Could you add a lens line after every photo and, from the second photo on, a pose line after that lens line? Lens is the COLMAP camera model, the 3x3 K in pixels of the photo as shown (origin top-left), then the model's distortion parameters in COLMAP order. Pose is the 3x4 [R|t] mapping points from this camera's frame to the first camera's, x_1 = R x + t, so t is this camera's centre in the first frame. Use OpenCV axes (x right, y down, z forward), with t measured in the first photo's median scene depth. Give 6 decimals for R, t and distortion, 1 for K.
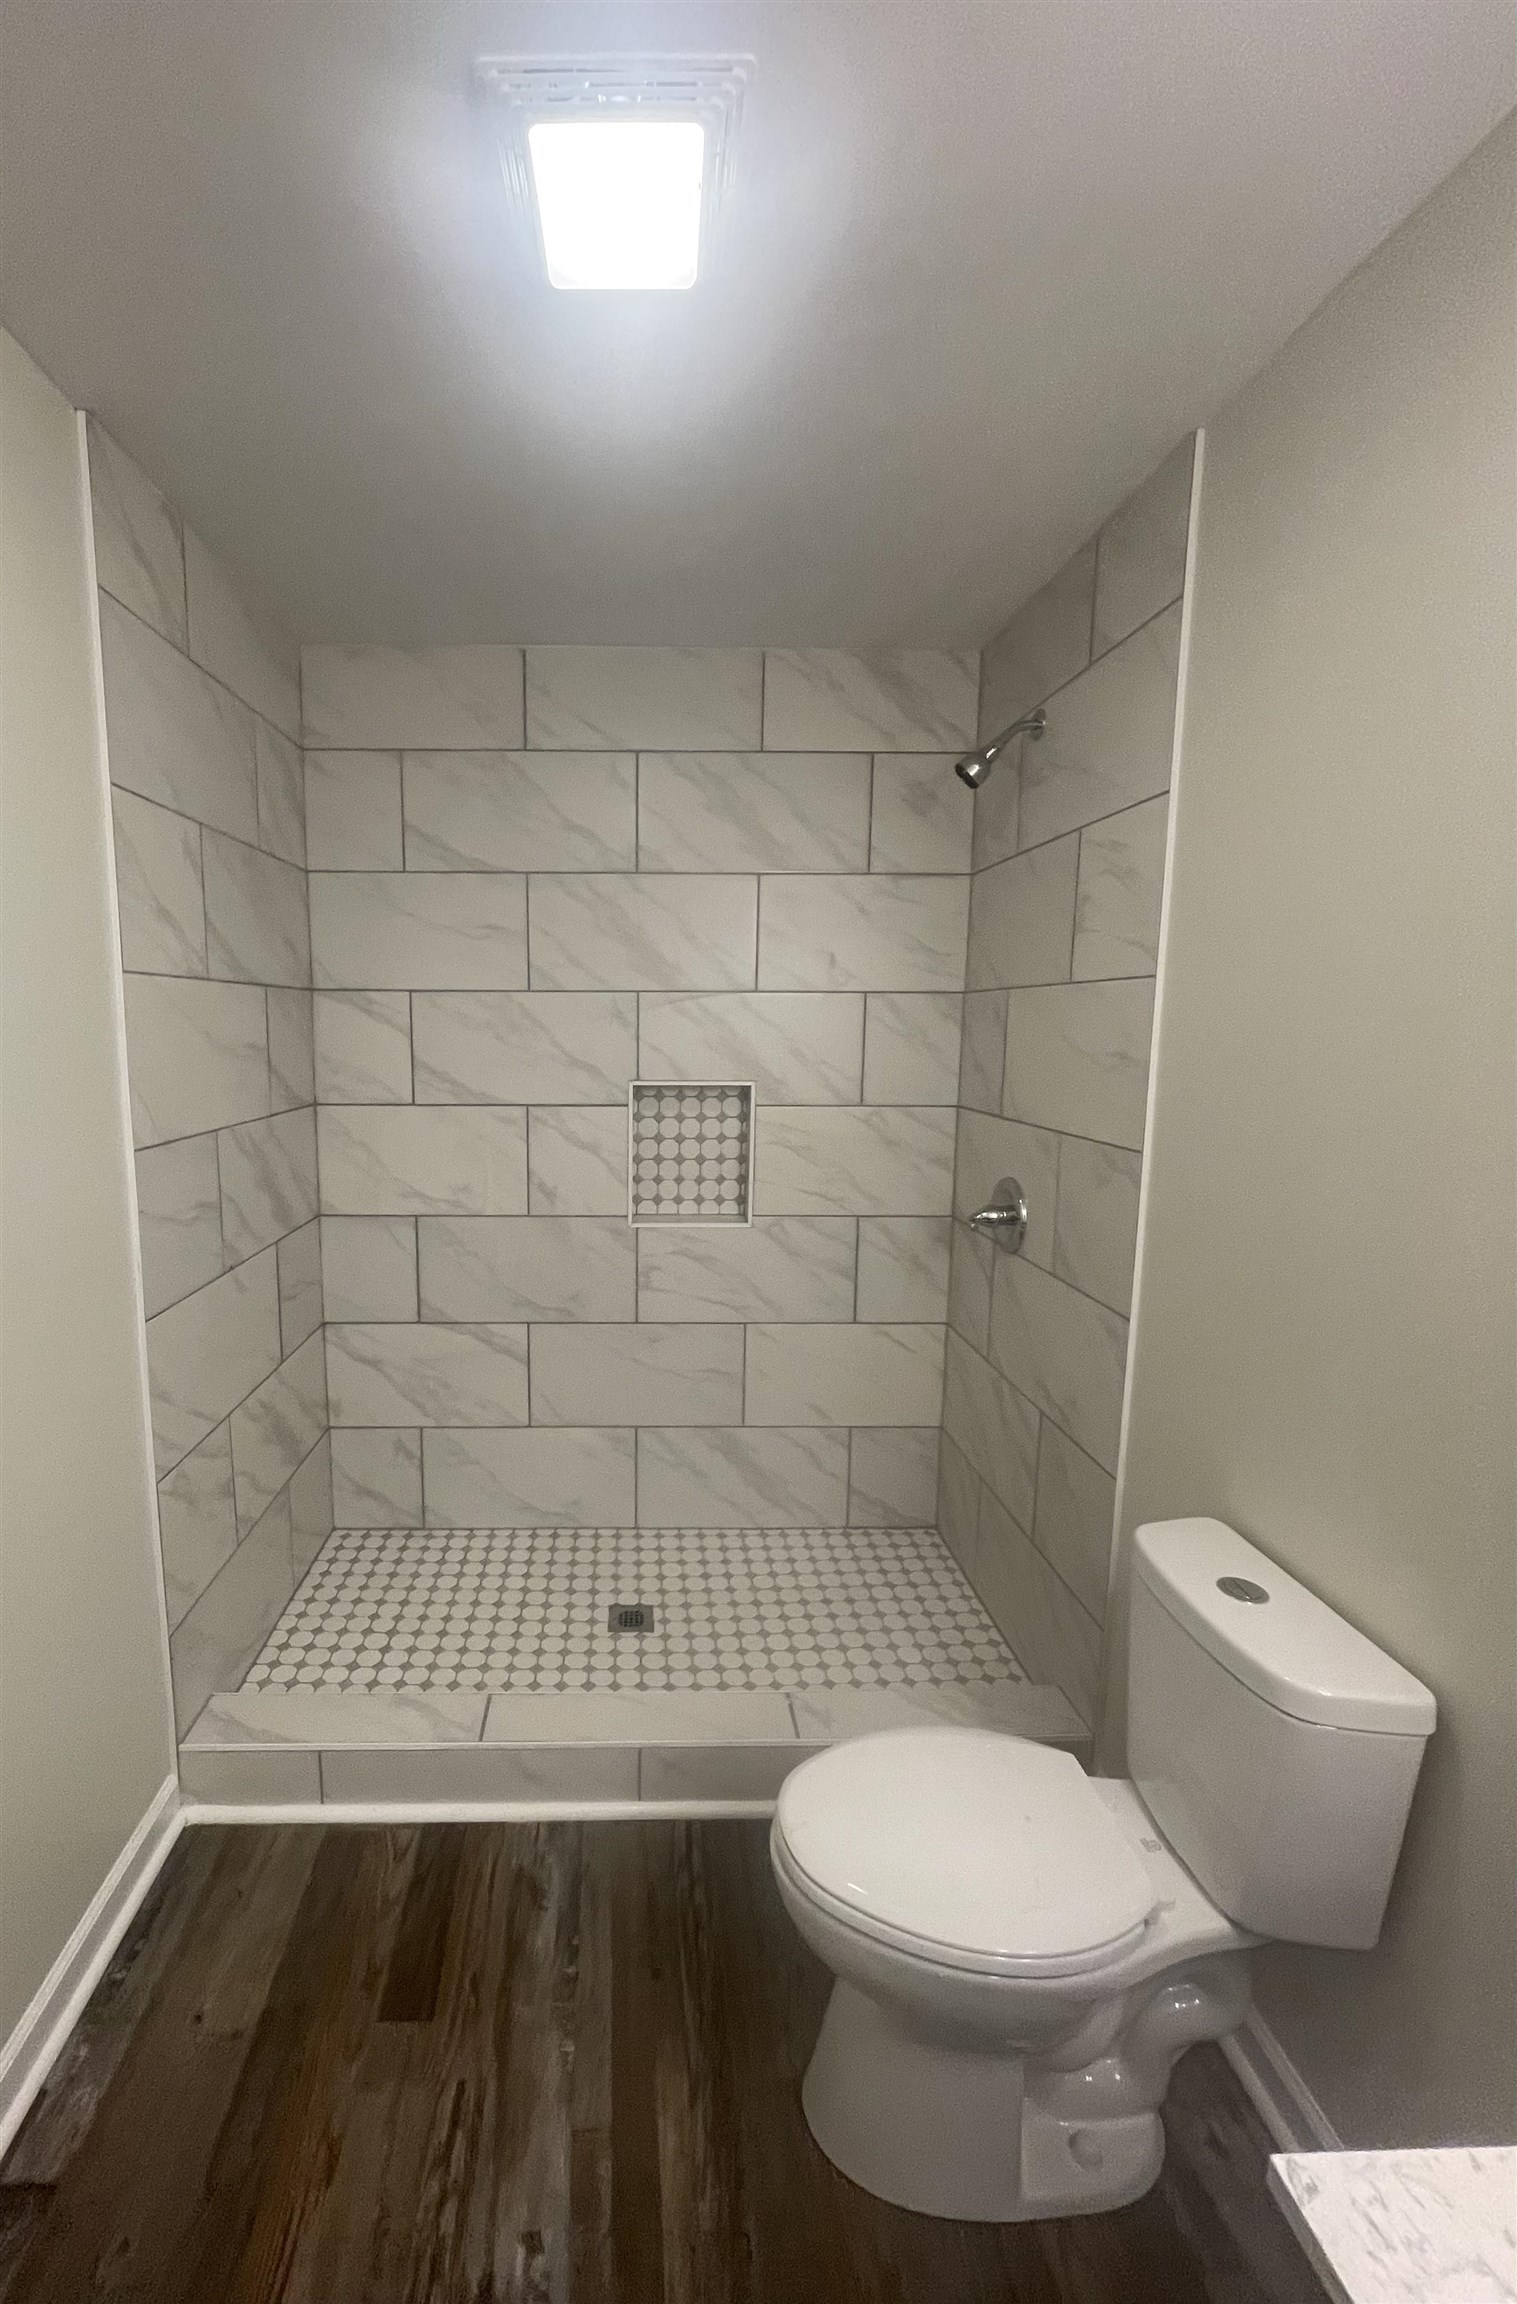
lens RADIAL K [[922.5, 0, 647.3], [0, 922.5, 1143.9], [0, 0, 1]] dist [0.000037, -0.000123]
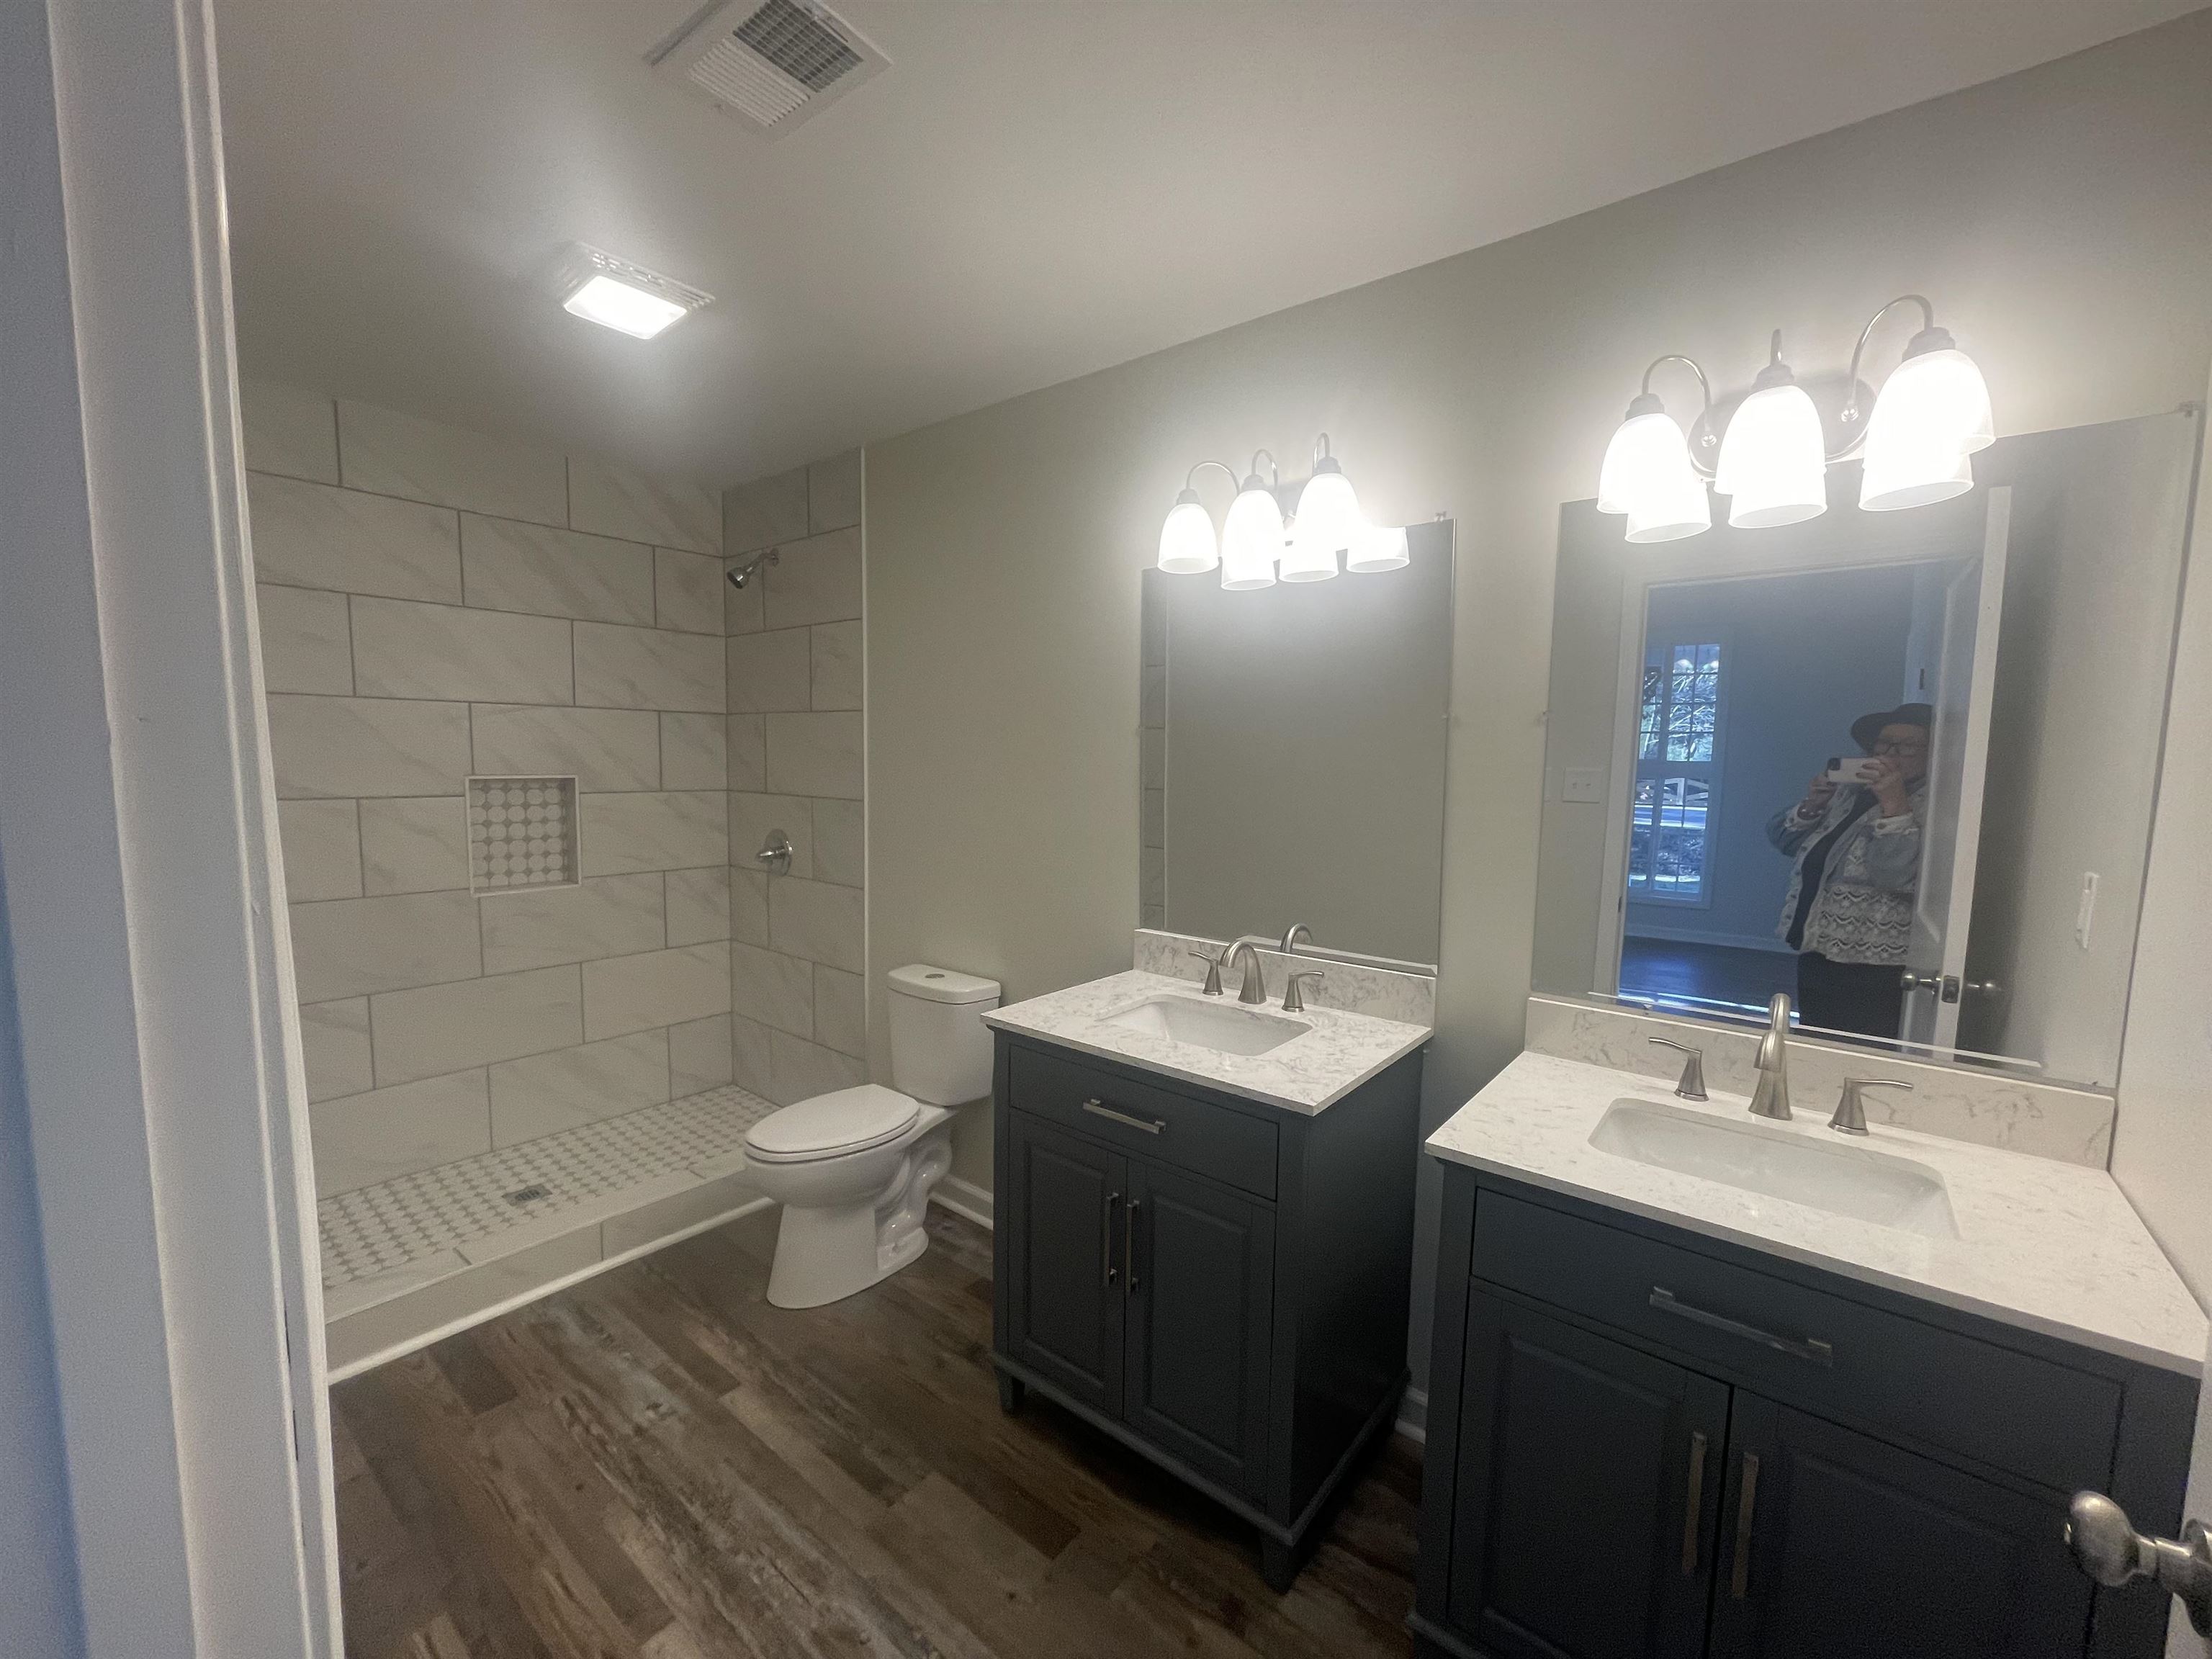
lens RADIAL K [[892.0, 0, 1108.9], [0, 892.0, 834.7], [0, 0, 1]] dist [-0.006160, 0.002674]
pose [[0.639703, -0.061243, 0.766179, -0.375104], [0.083844, 0.996432, 0.009644, 0.068133], [-0.764036, 0.058070, 0.642555, -0.388589]]
